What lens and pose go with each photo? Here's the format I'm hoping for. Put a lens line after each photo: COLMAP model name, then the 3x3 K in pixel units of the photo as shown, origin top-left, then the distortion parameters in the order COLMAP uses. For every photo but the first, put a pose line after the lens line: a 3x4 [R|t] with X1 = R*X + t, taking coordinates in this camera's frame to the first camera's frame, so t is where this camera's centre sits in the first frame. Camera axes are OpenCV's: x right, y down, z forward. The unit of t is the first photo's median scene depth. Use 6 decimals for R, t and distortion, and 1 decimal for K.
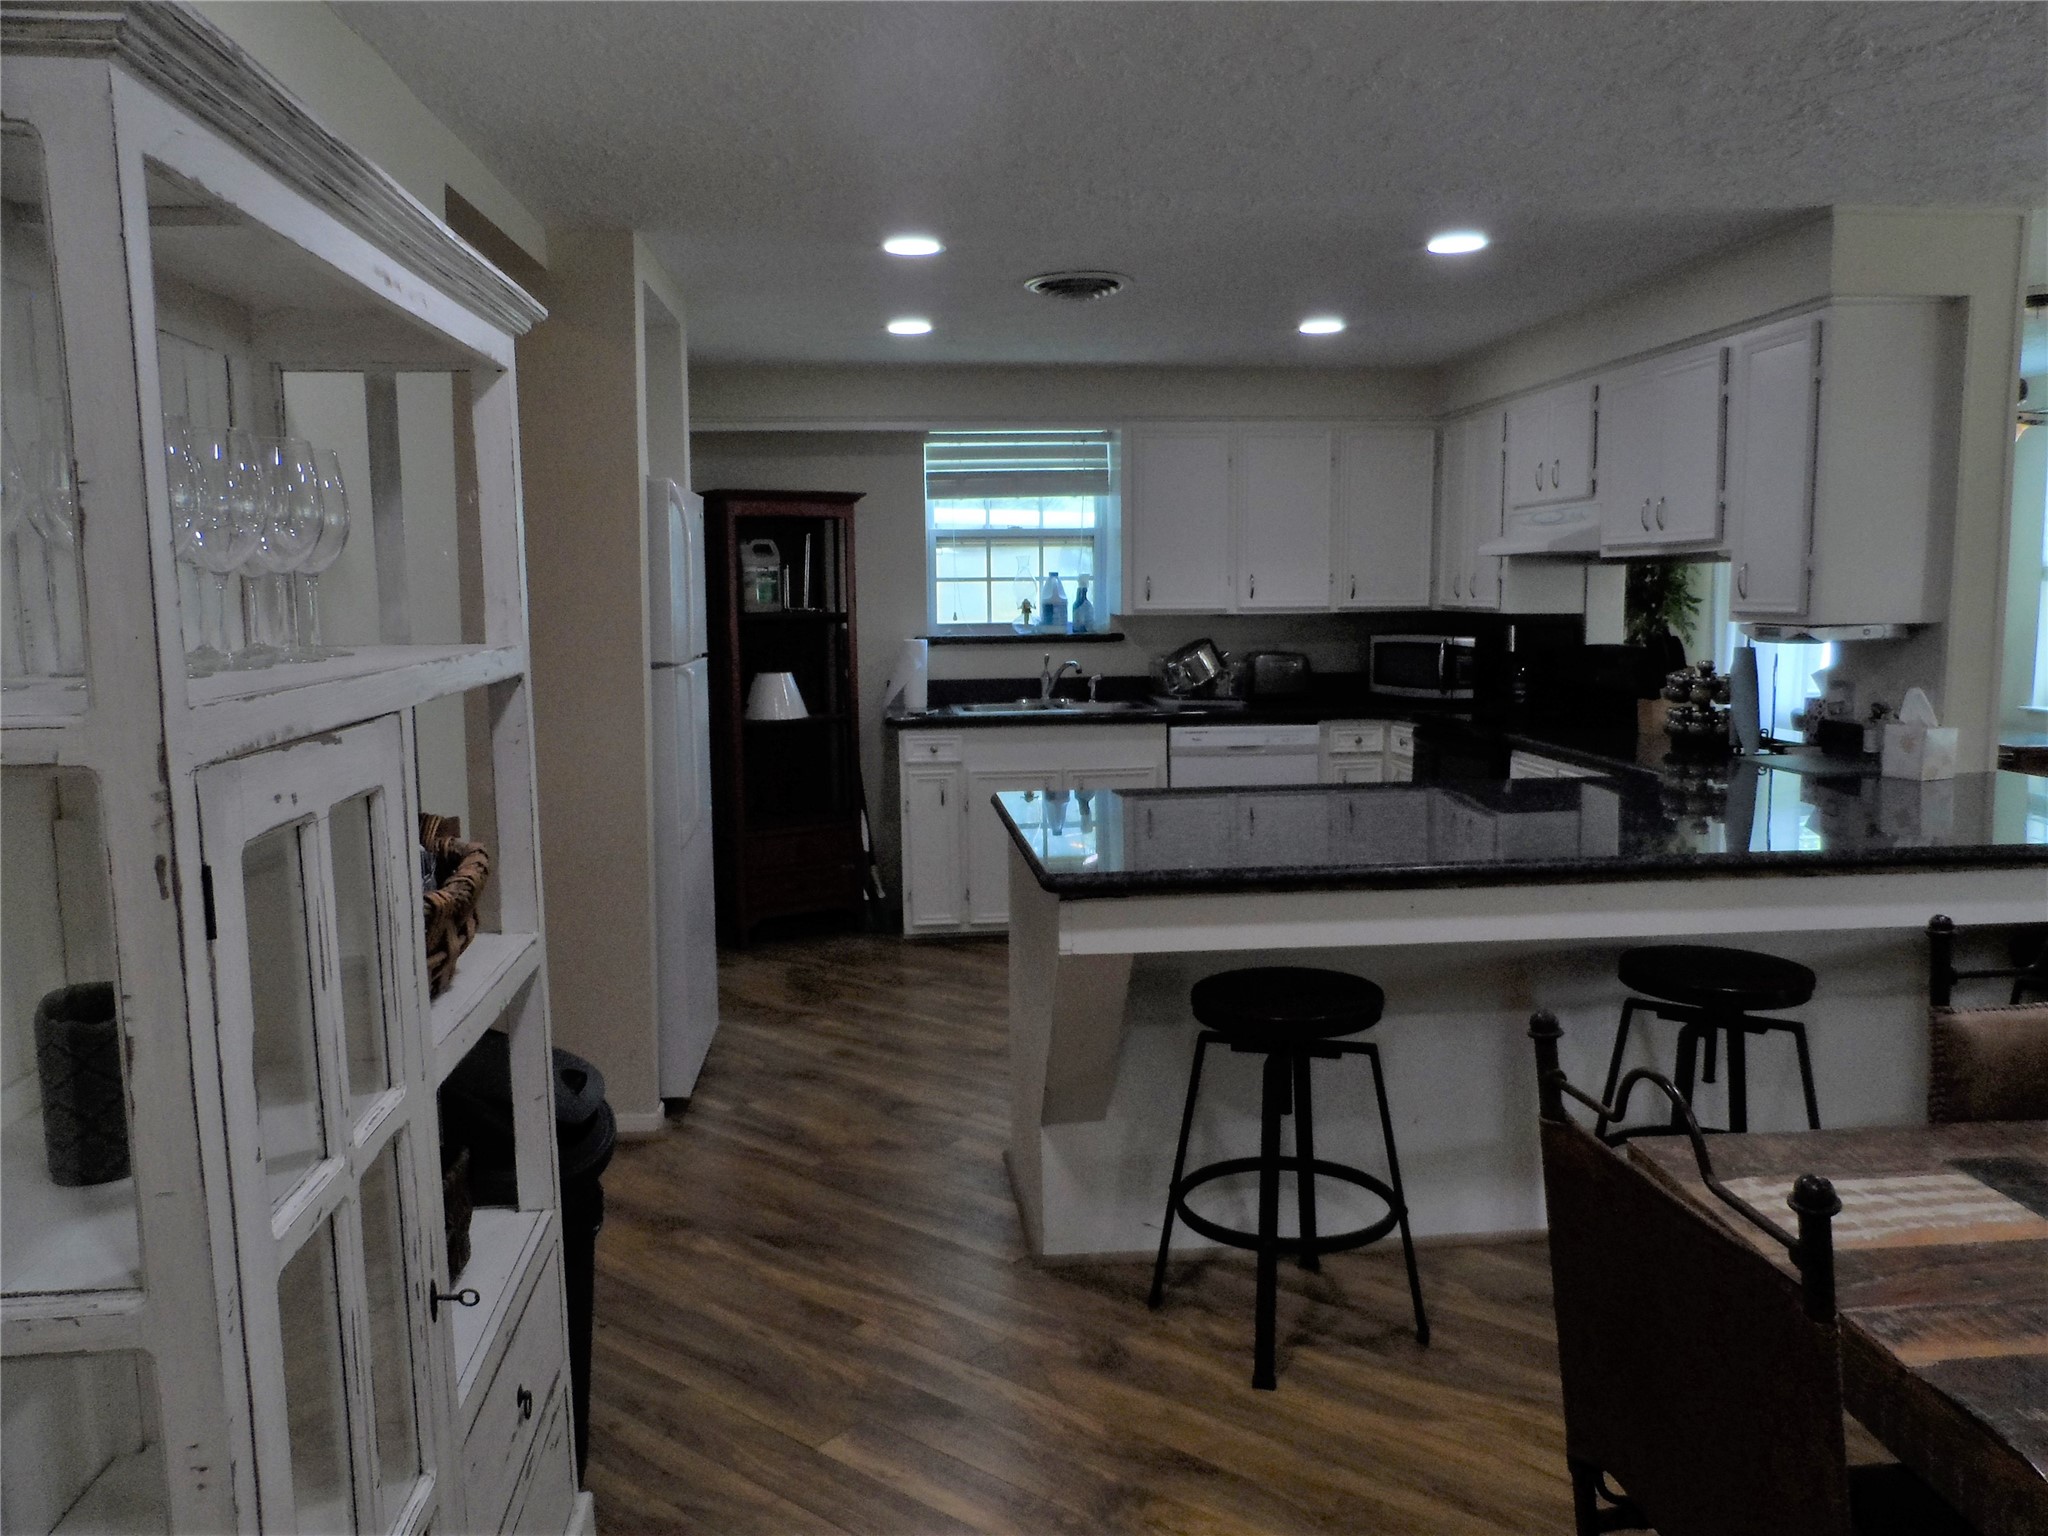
lens RADIAL K [[1574.4, 0, 1024.0], [0, 1574.4, 768.0], [0, 0, 1]] dist [-0.003928, 0.001221]
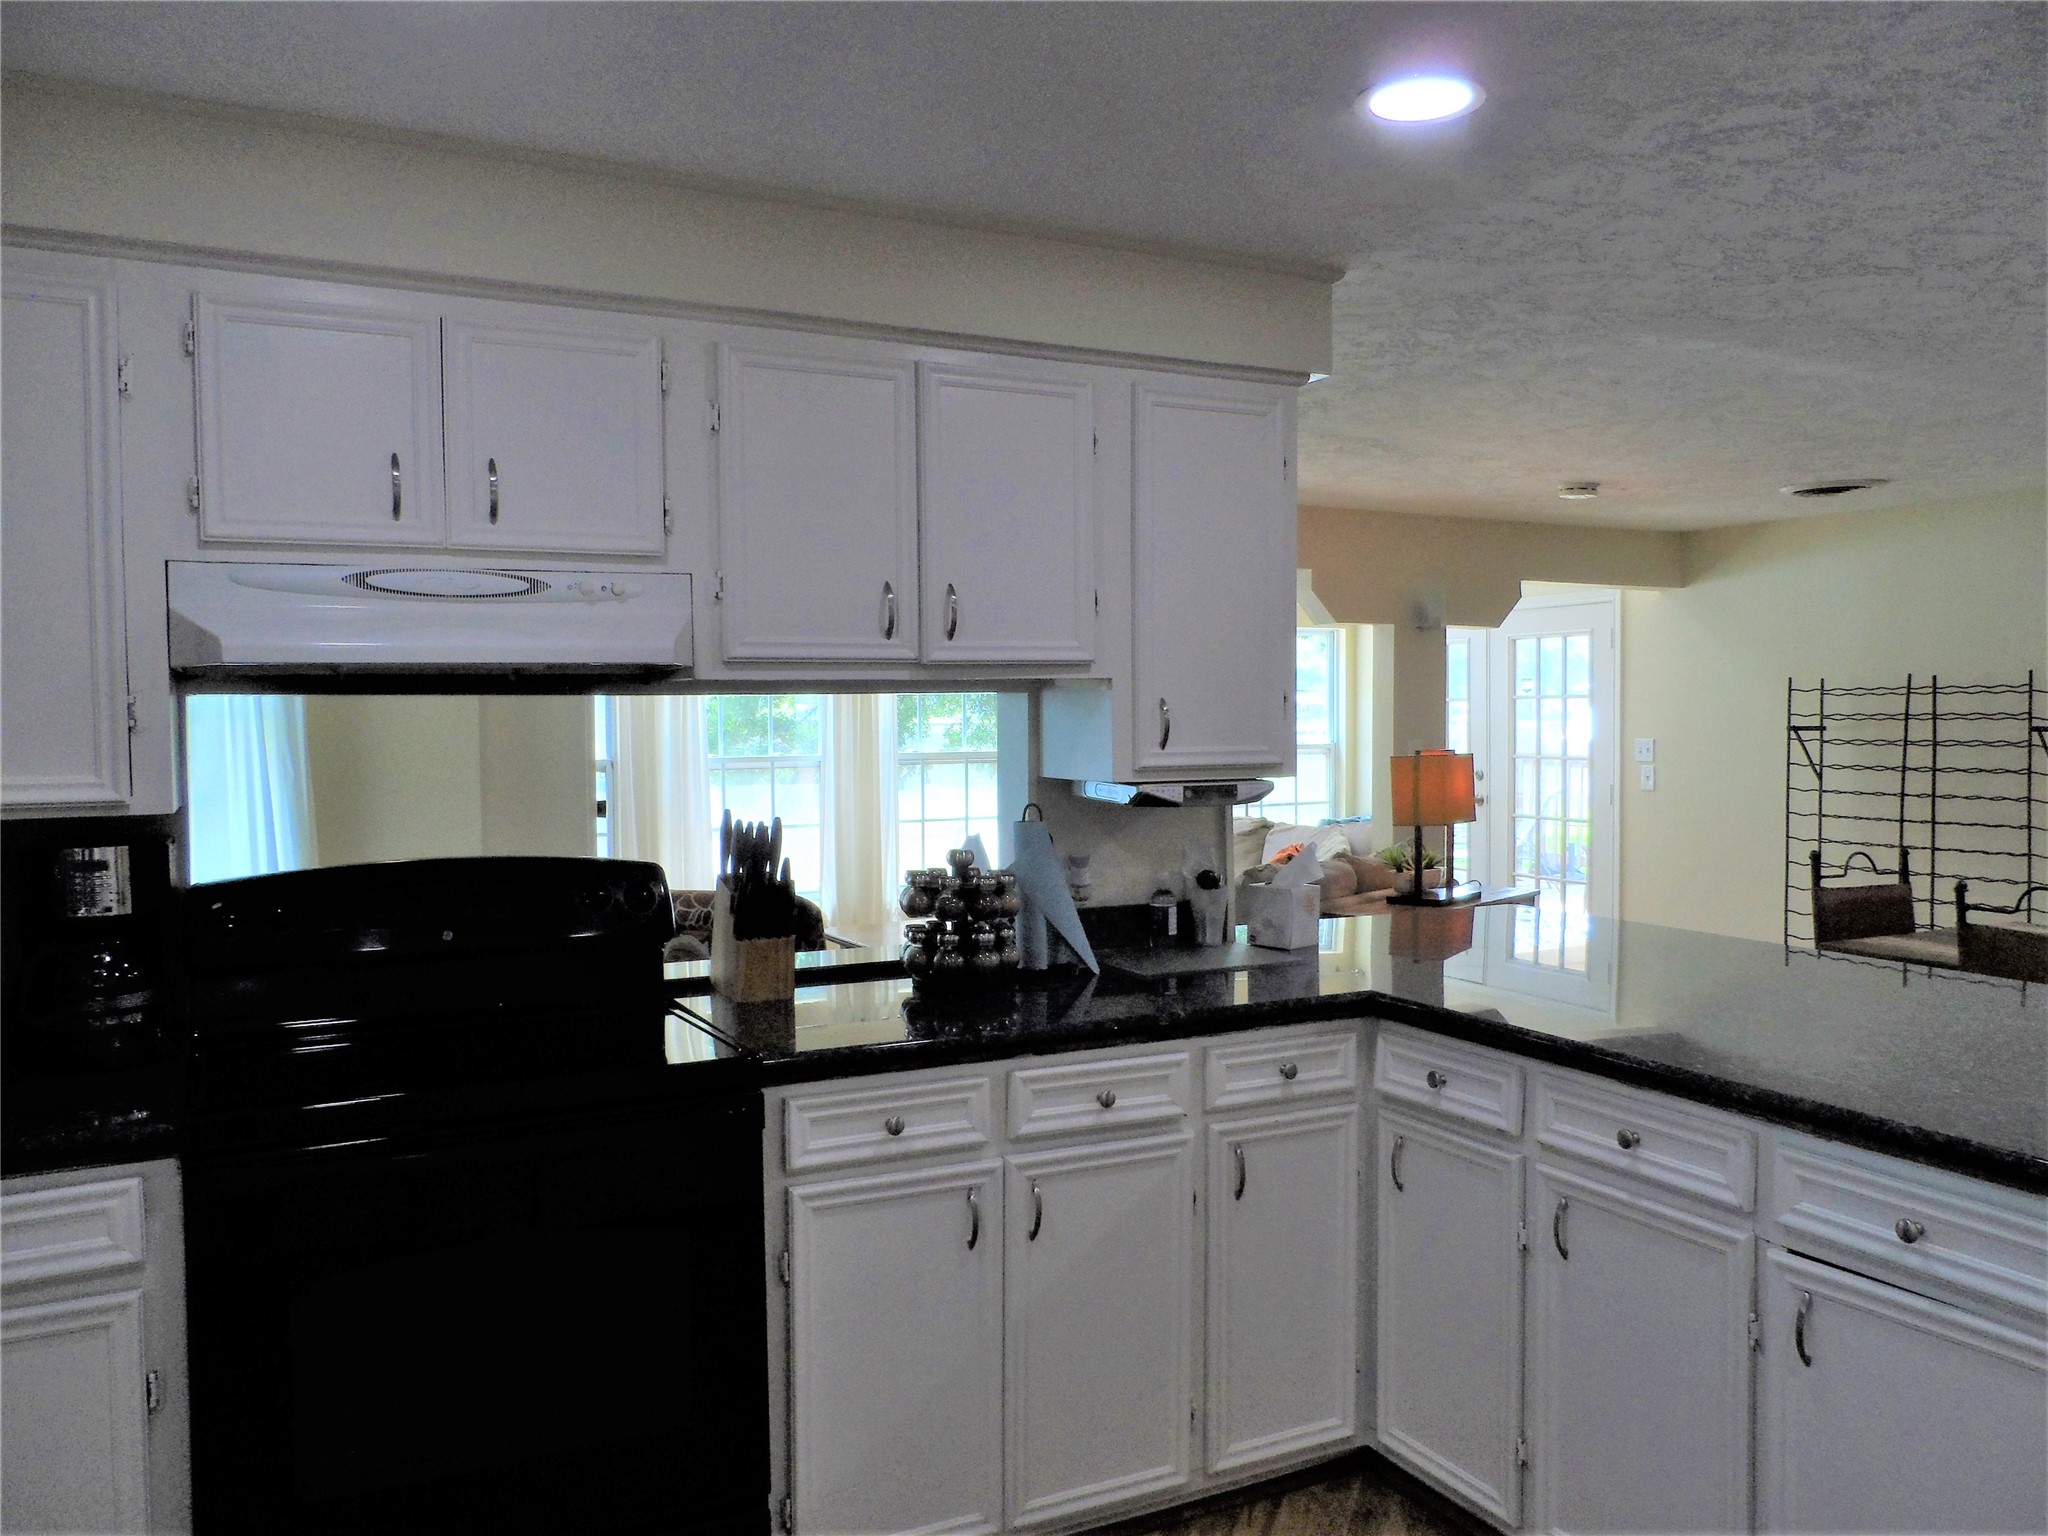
lens RADIAL K [[1574.4, 0, 1024.0], [0, 1574.4, 768.0], [0, 0, 1]] dist [-0.003928, 0.001221]
pose [[-0.369294, -0.019963, 0.929098, -0.114794], [0.117738, 0.990708, 0.068085, -0.101266], [-0.921824, 0.134534, -0.363512, 0.865065]]
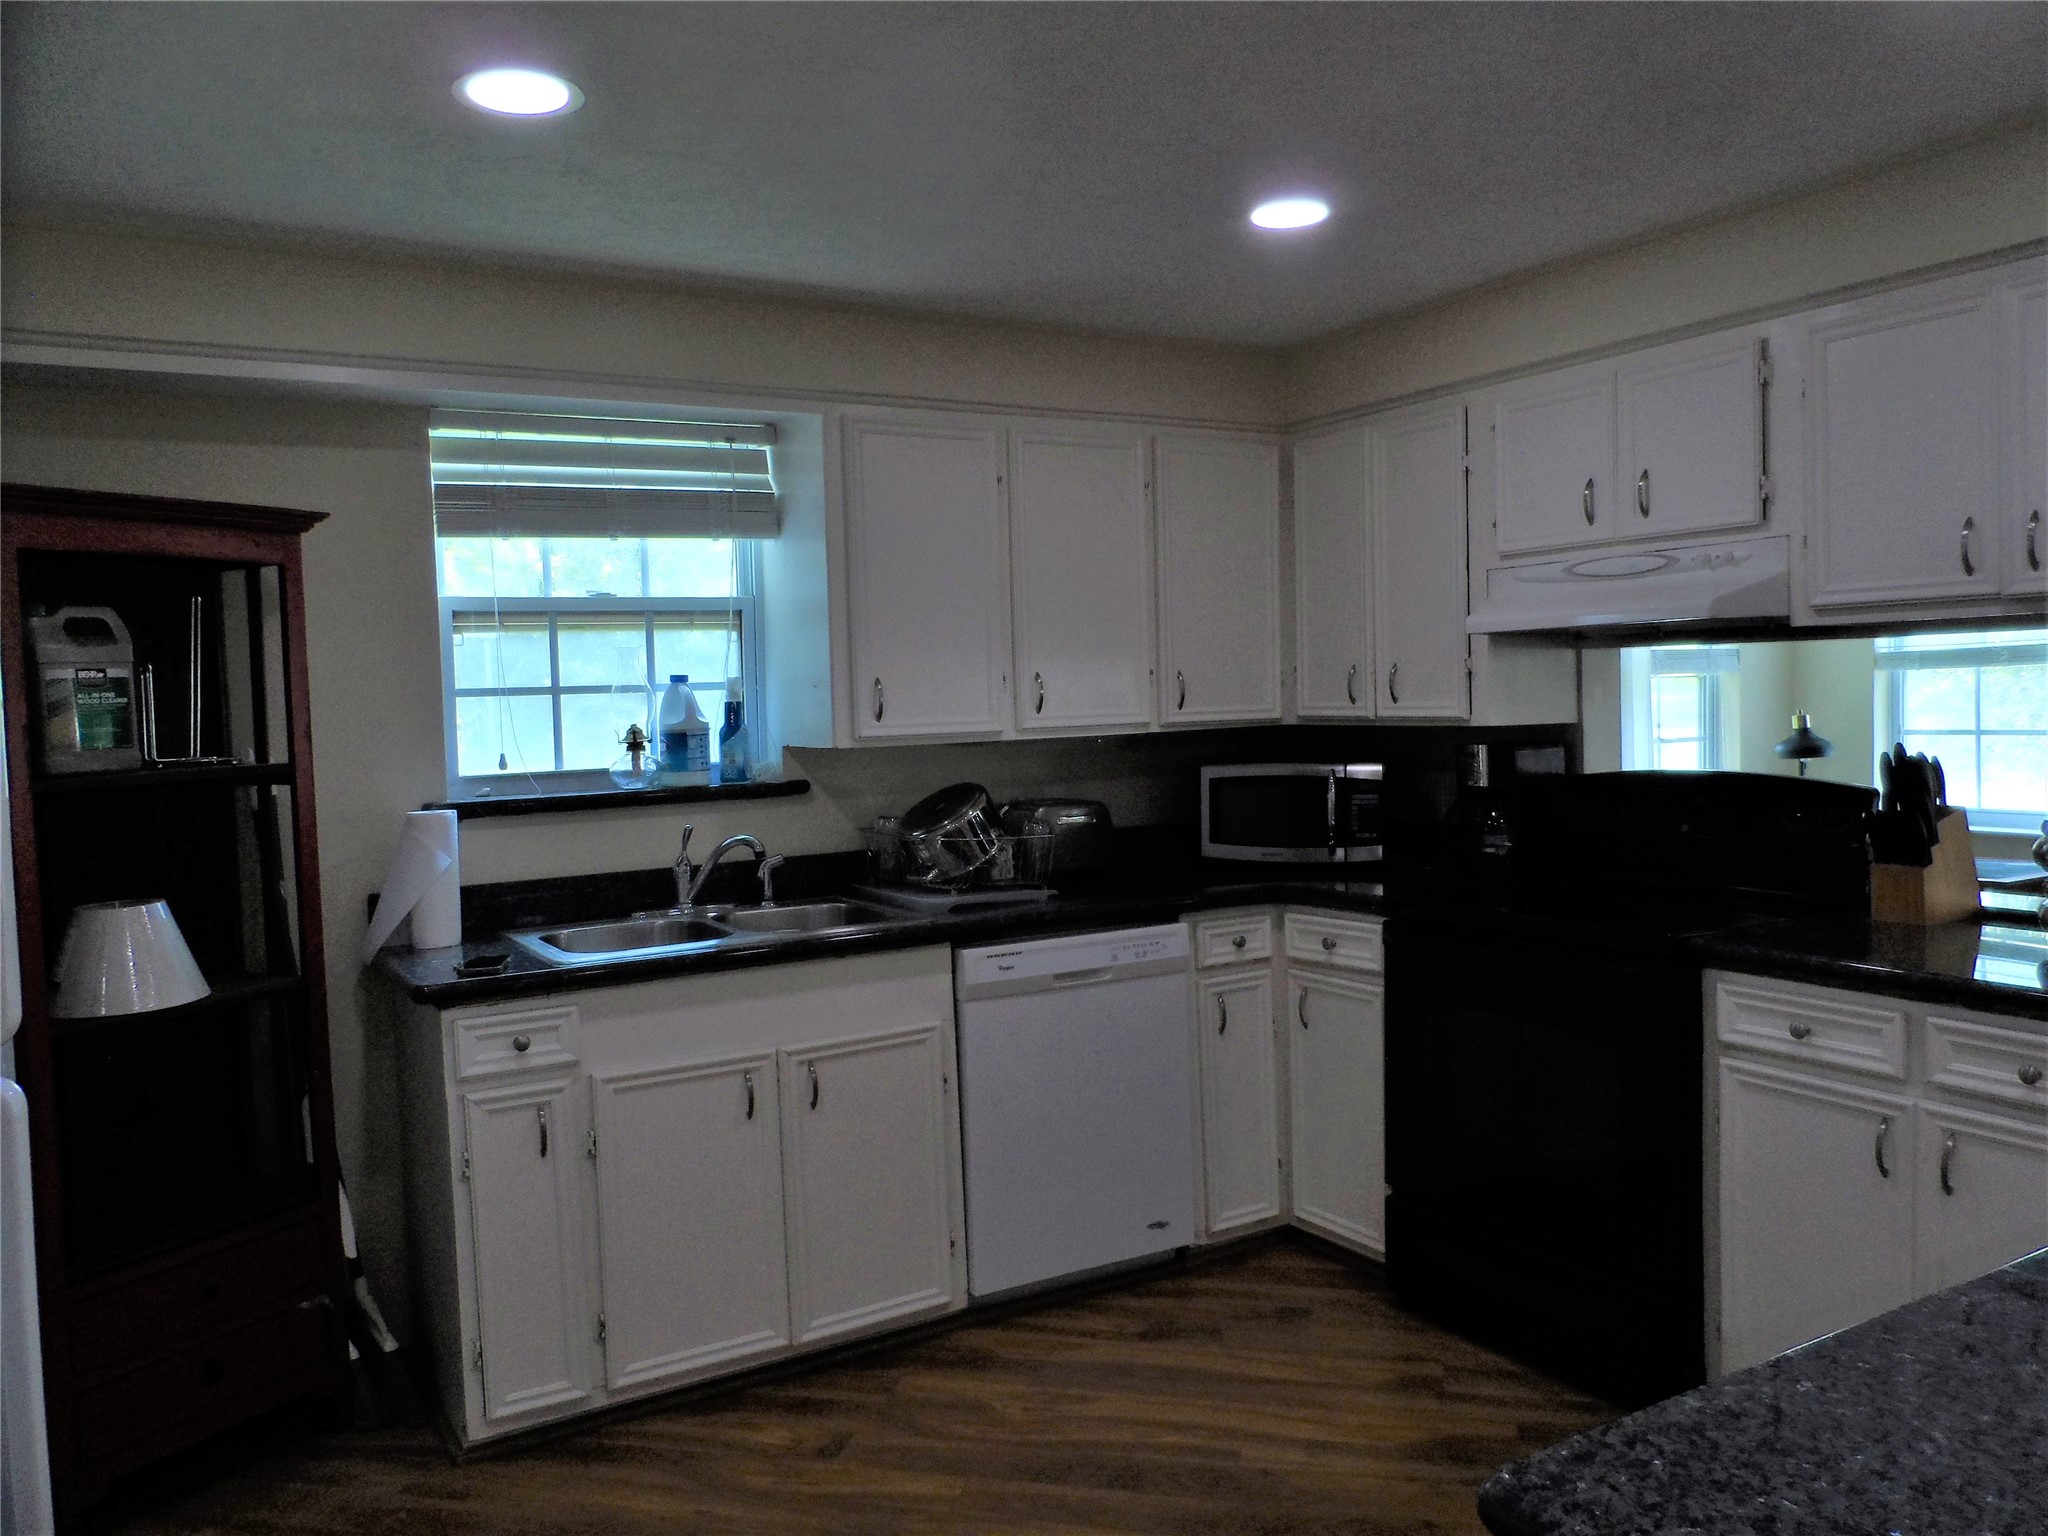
lens RADIAL K [[1574.4, 0, 1024.0], [0, 1574.4, 768.0], [0, 0, 1]] dist [-0.003928, 0.001221]
pose [[0.902489, -0.039612, 0.428888, -0.115370], [0.070762, 0.995868, -0.056922, -0.054224], [-0.424861, 0.081721, 0.901562, 0.474469]]
